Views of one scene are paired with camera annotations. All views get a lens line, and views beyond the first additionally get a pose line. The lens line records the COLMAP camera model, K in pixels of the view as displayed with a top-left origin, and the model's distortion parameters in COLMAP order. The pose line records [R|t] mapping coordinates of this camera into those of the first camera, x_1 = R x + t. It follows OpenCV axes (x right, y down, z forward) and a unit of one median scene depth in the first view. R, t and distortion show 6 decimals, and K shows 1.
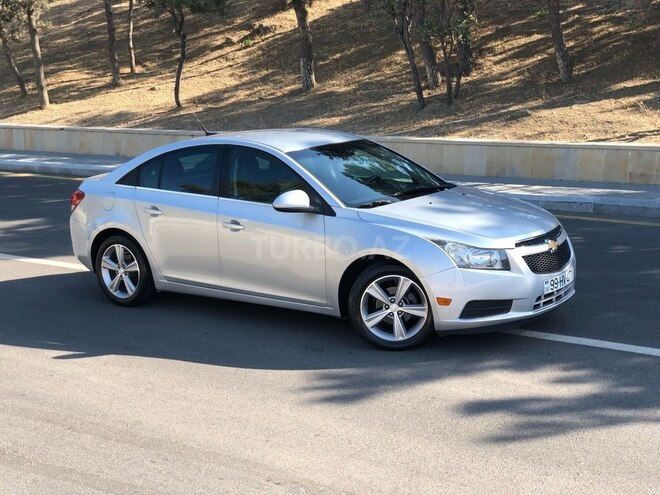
lens RADIAL K [[976.1, 0, 347.6], [0, 976.1, 225.9], [0, 0, 1]] dist [0.057771, 0.010502]
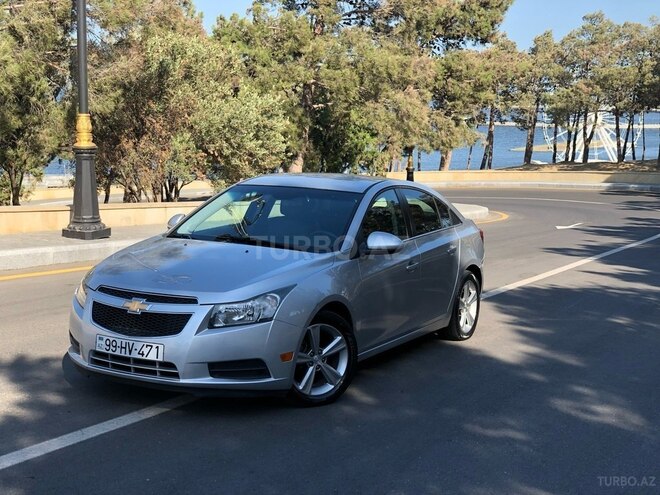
lens RADIAL K [[973.7, 0, 328.2], [0, 973.7, 215.8], [0, 0, 1]] dist [0.152842, -0.095313]
pose [[0.141869, 0.112007, -0.983528, 0.905200], [-0.207579, 0.974853, 0.081077, -0.137182], [0.967876, 0.192657, 0.161552, 0.850699]]
